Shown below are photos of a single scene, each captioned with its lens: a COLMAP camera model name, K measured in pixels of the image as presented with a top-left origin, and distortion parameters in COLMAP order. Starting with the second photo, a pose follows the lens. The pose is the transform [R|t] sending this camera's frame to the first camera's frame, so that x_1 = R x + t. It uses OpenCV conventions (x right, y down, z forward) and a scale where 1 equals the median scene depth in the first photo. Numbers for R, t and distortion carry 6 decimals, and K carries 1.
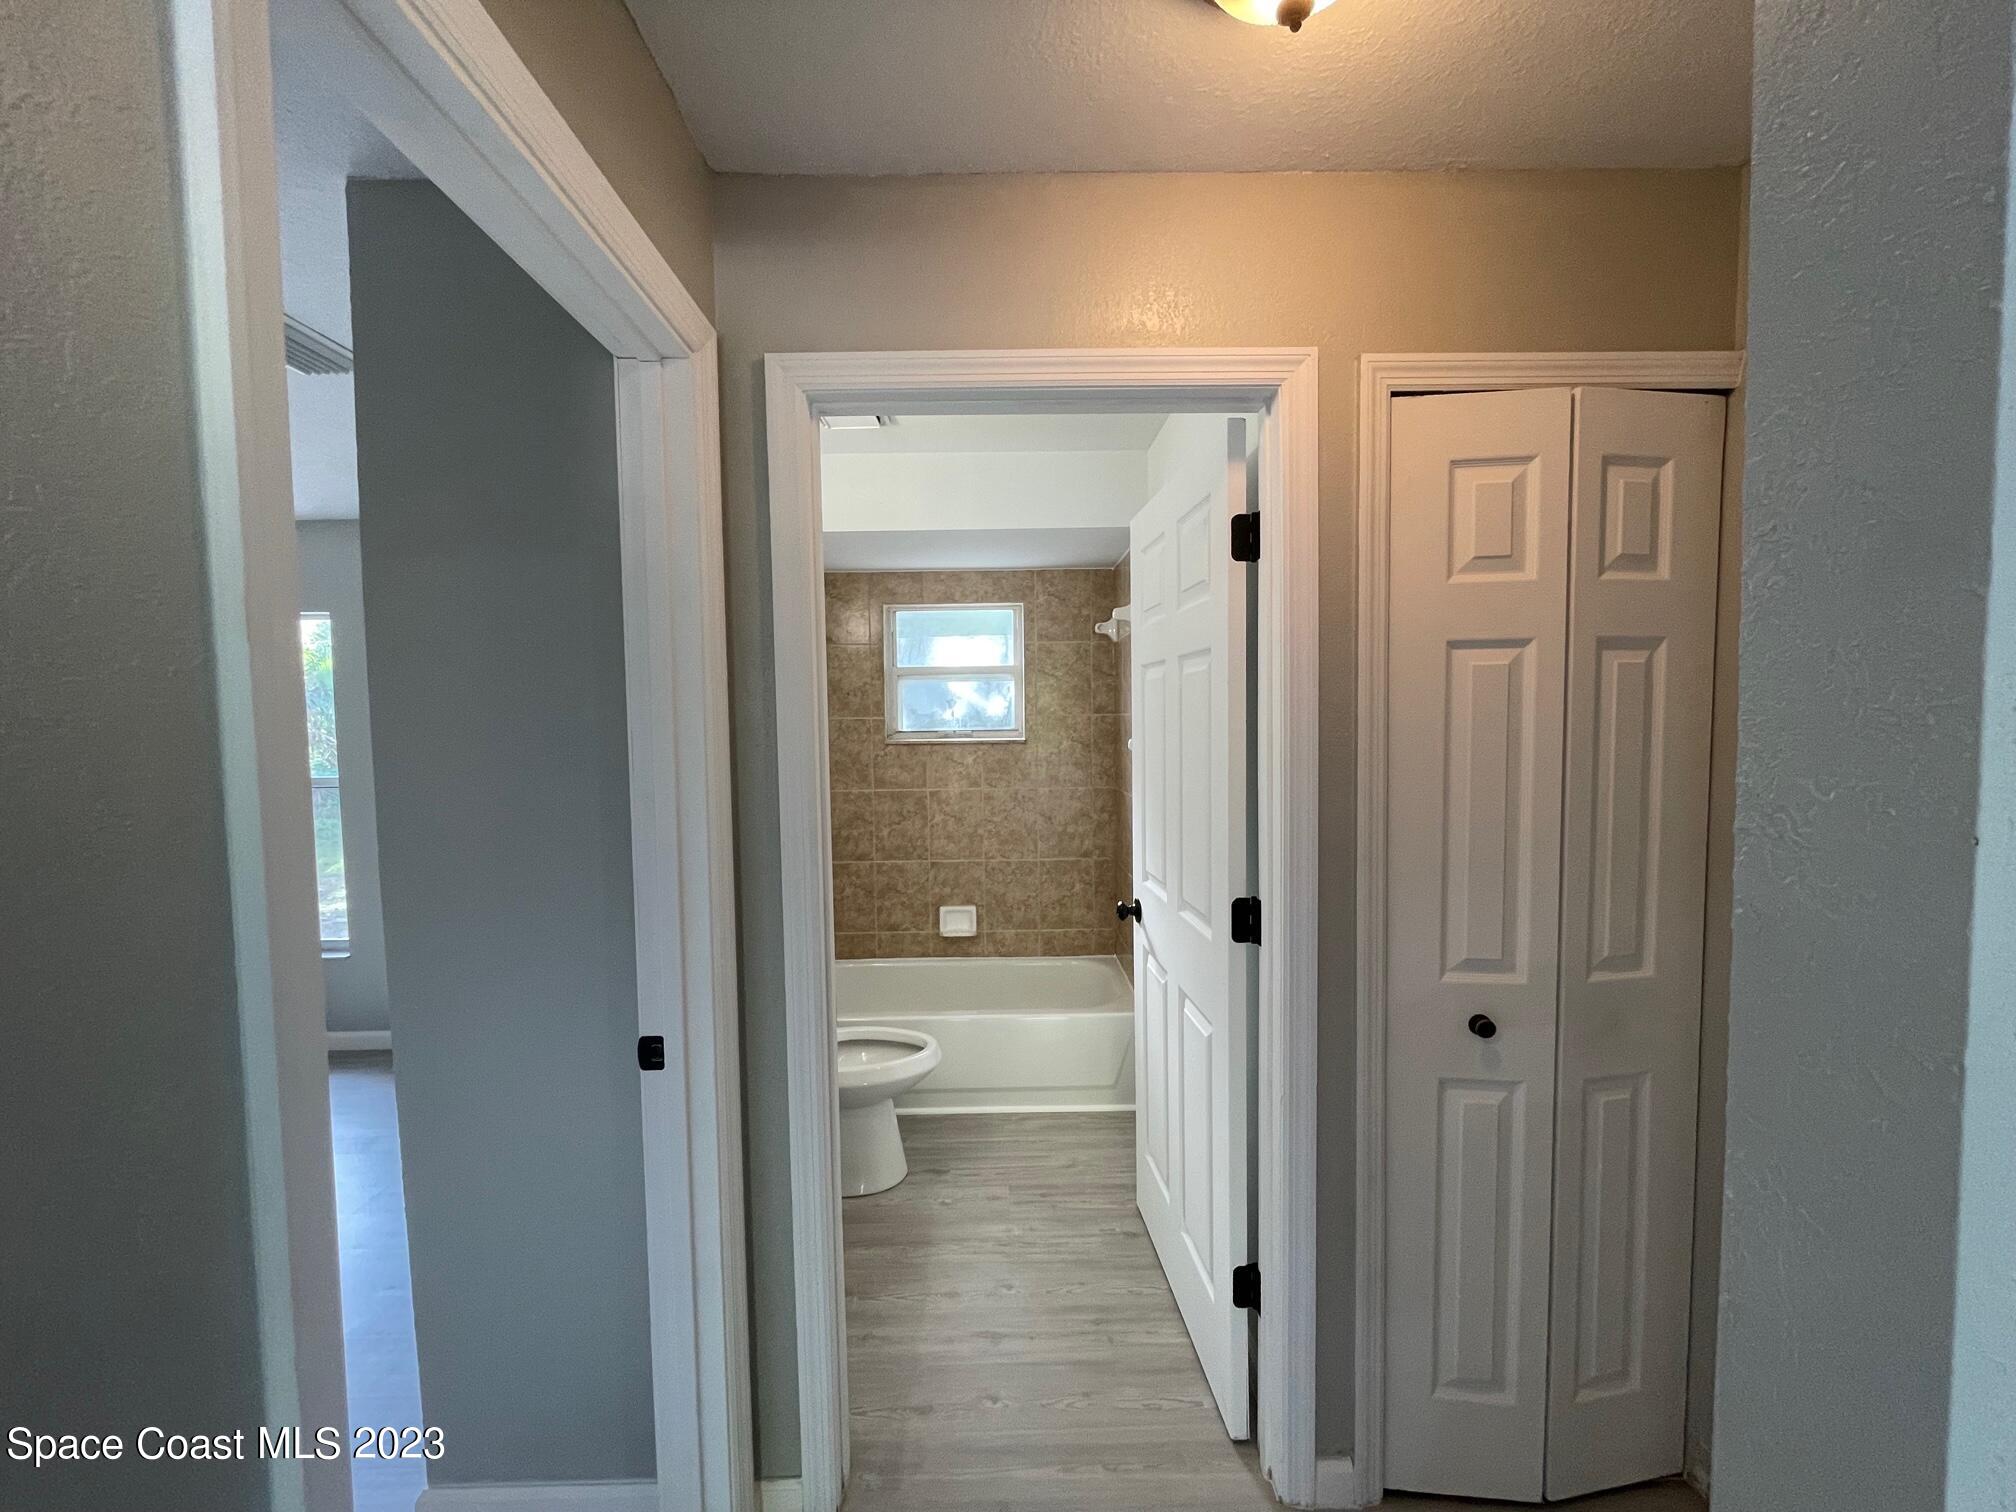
lens RADIAL K [[816.6, 0, 1000.3], [0, 816.6, 745.5], [0, 0, 1]] dist [-0.006099, 0.000792]
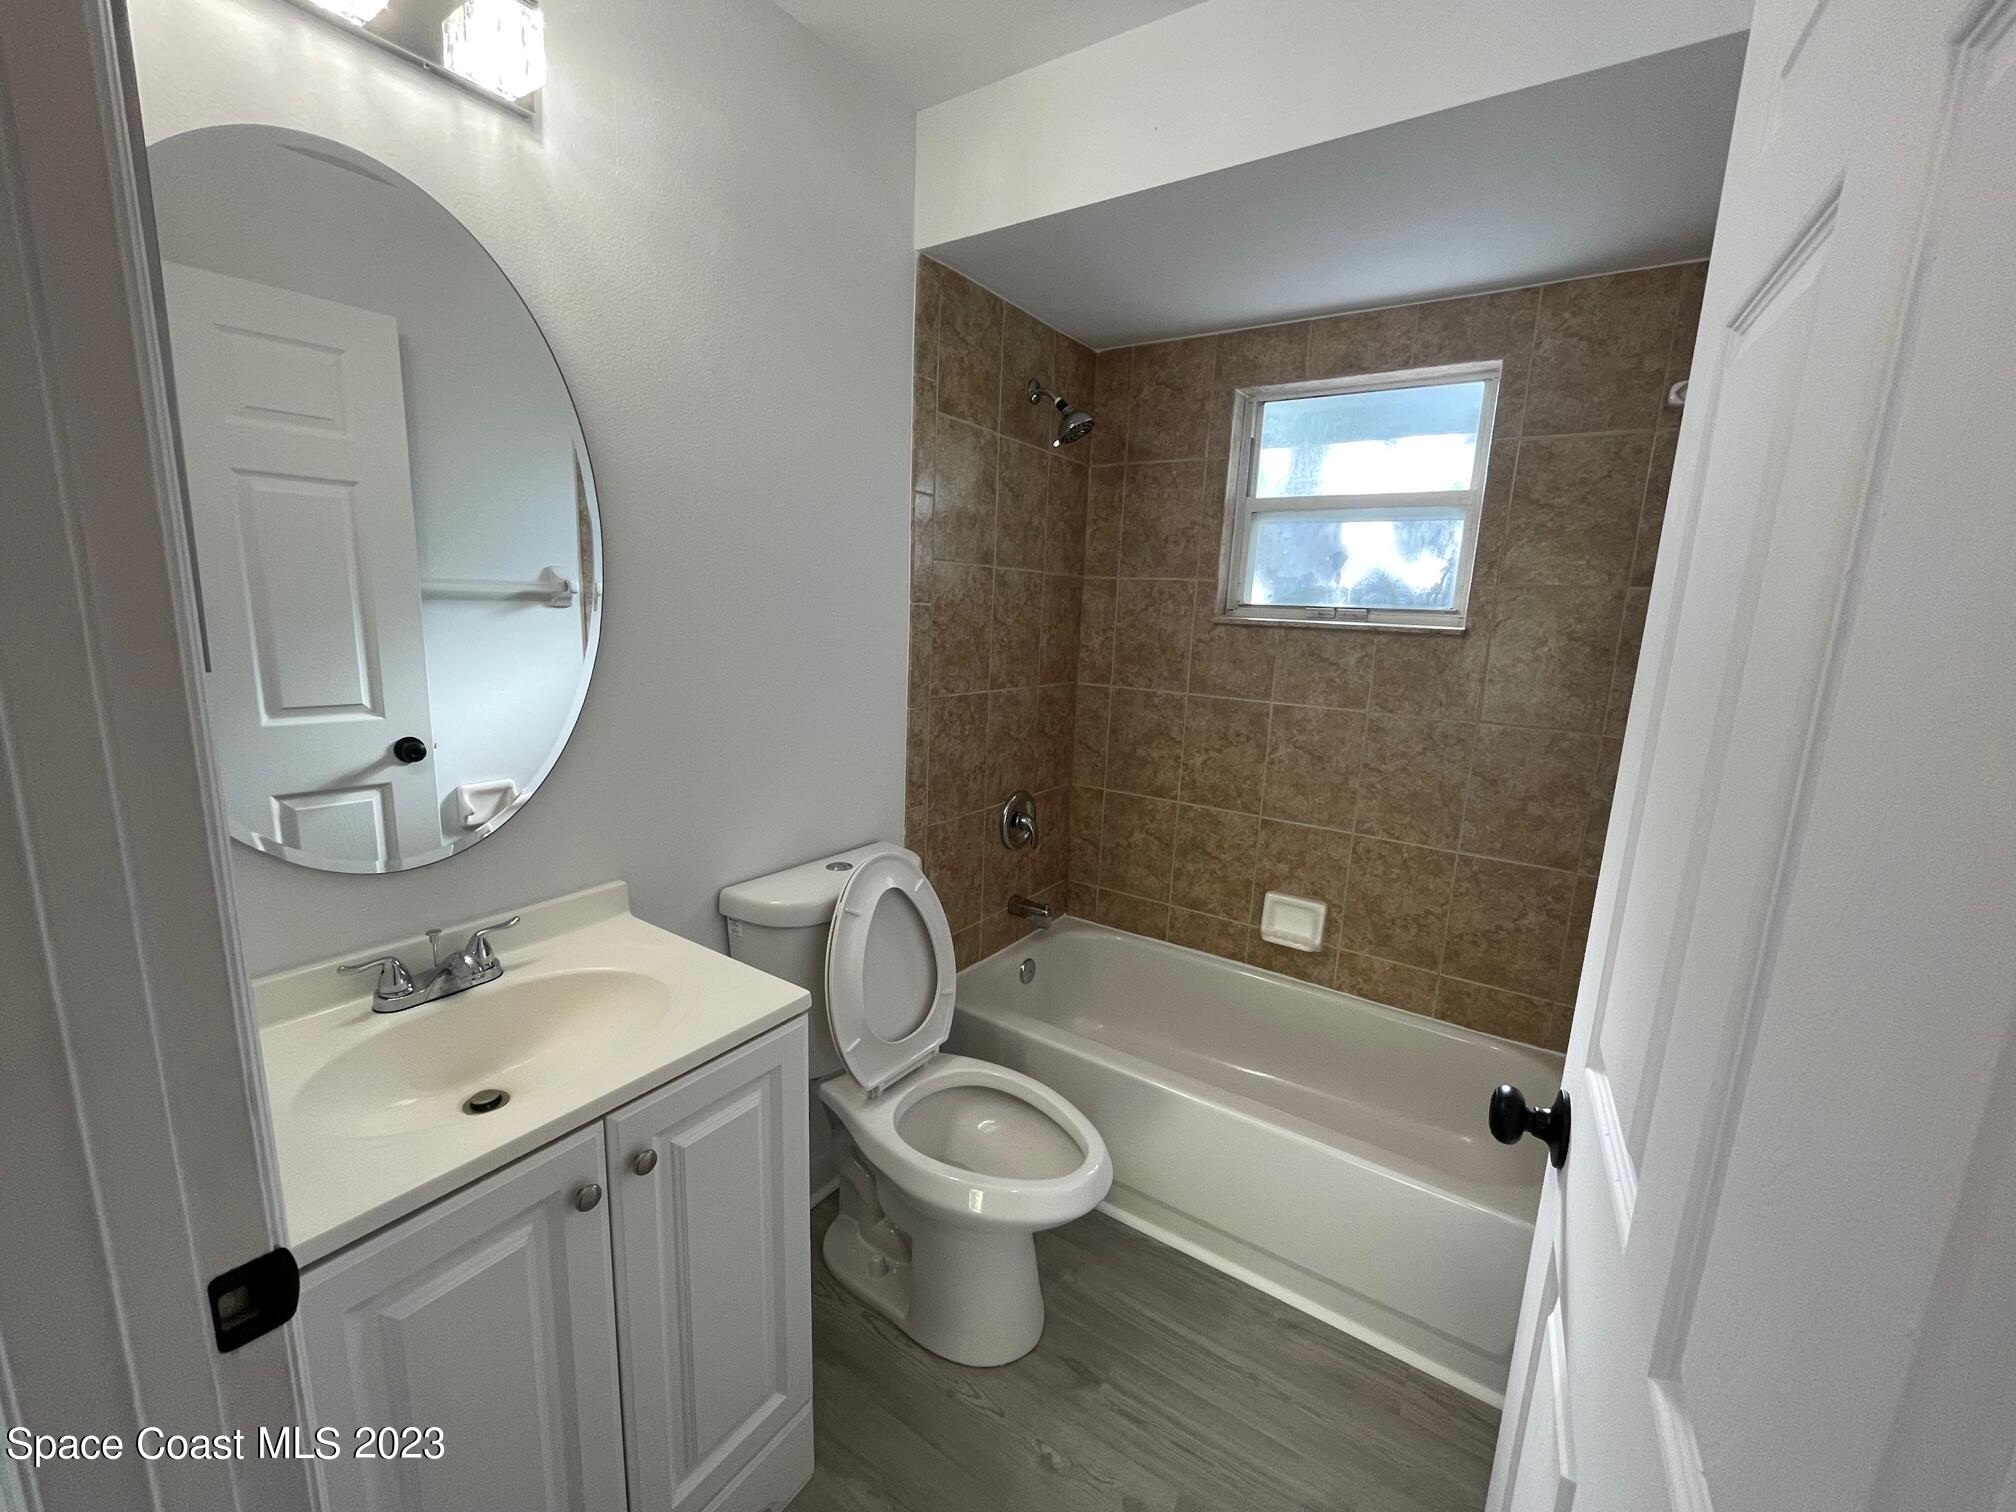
lens RADIAL K [[816.6, 0, 1007.9], [0, 816.6, 754.1], [0, 0, 1]] dist [-0.006099, 0.000792]
pose [[0.819032, 0.149322, -0.553976, 0.092931], [-0.064255, 0.983337, 0.170056, 0.000956], [0.570139, -0.103686, 0.814979, 0.387161]]
